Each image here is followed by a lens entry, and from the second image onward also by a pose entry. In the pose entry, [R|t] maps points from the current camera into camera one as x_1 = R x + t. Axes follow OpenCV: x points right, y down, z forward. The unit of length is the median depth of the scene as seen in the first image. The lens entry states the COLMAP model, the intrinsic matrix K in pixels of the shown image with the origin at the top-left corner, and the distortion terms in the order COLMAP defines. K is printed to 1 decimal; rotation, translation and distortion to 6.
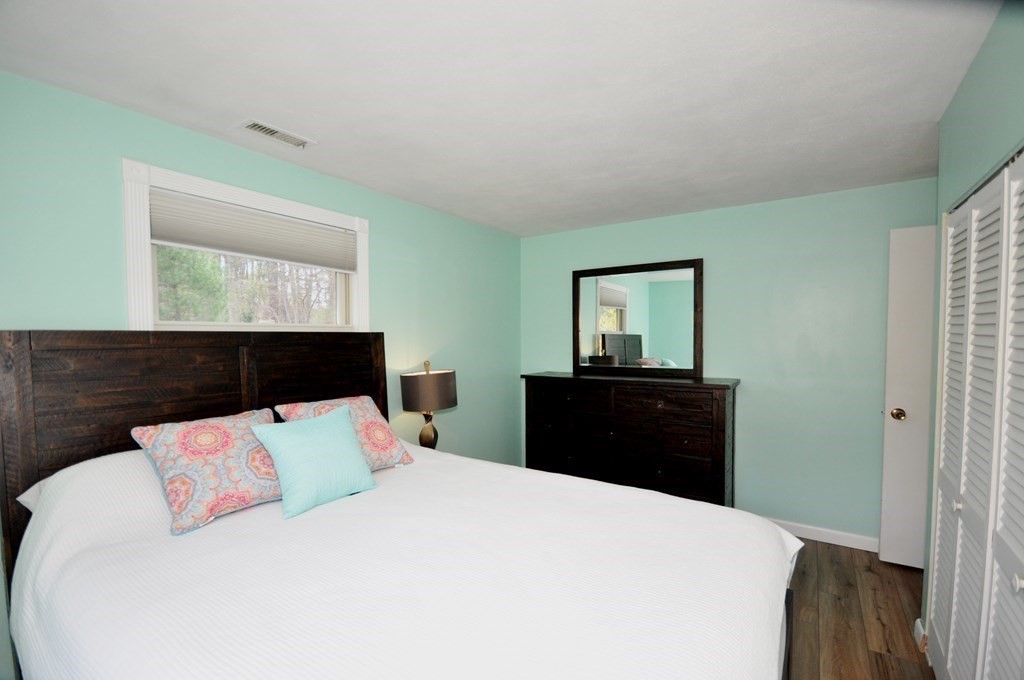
lens RADIAL K [[449.0, 0, 511.0], [0, 449.0, 352.5], [0, 0, 1]] dist [0.004185, -0.007375]
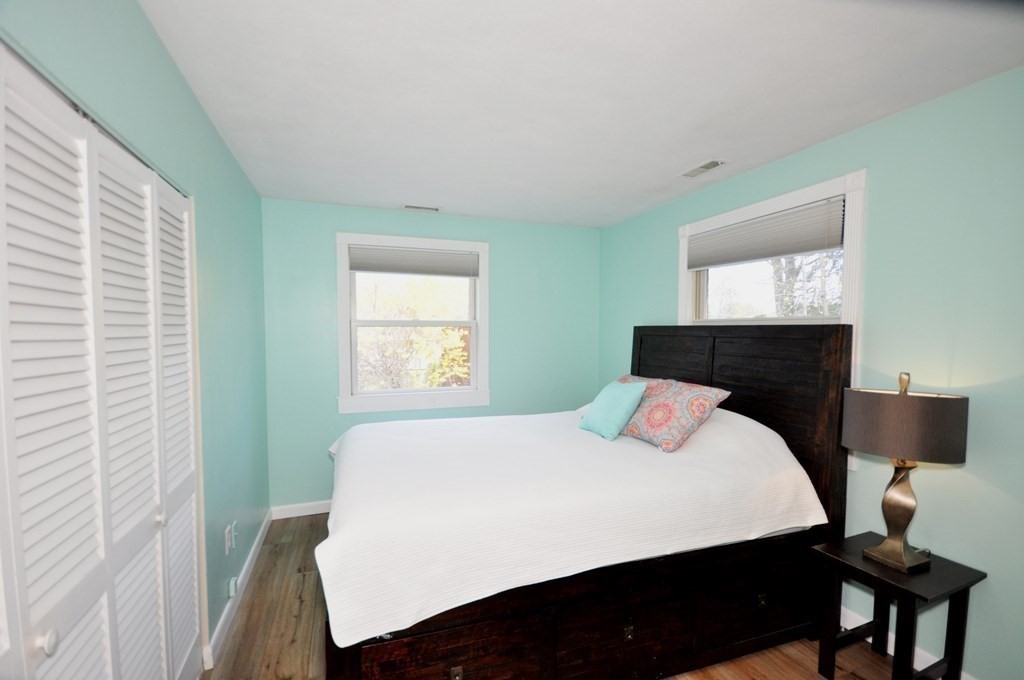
lens RADIAL K [[449.0, 0, 511.0], [0, 449.0, 352.5], [0, 0, 1]] dist [0.004185, -0.007375]
pose [[-0.586668, 0.042467, -0.808713, 0.641386], [-0.033178, 0.996525, 0.076398, -0.038946], [0.809148, 0.071652, -0.583220, 1.024666]]
